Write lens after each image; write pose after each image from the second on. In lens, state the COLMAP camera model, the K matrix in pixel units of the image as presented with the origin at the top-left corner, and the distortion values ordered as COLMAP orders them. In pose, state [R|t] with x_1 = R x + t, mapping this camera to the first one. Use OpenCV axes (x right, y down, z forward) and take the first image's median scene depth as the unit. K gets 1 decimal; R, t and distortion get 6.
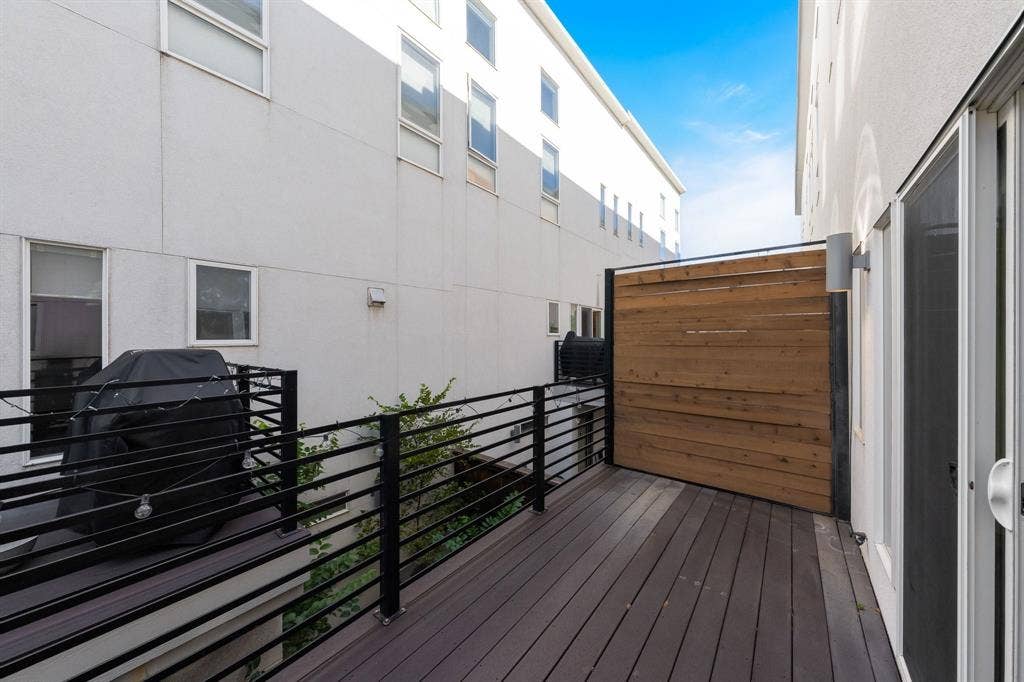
lens RADIAL K [[349.7, 0, 507.8], [0, 349.7, 341.8], [0, 0, 1]] dist [0.002026, -0.000043]
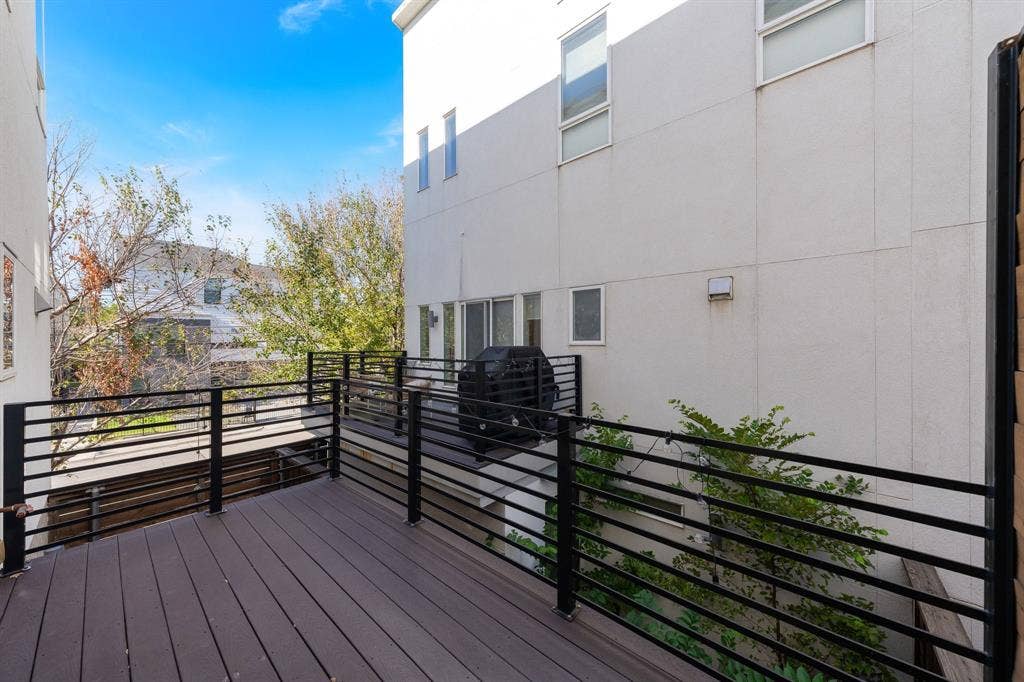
lens RADIAL K [[349.7, 0, 508.0], [0, 349.7, 335.8], [0, 0, 1]] dist [0.002026, -0.000043]
pose [[-0.042312, -0.000186, -0.999104, 0.568492], [-0.010785, 0.999942, 0.000271, -0.021374], [0.999046, 0.010786, -0.042312, 0.713714]]
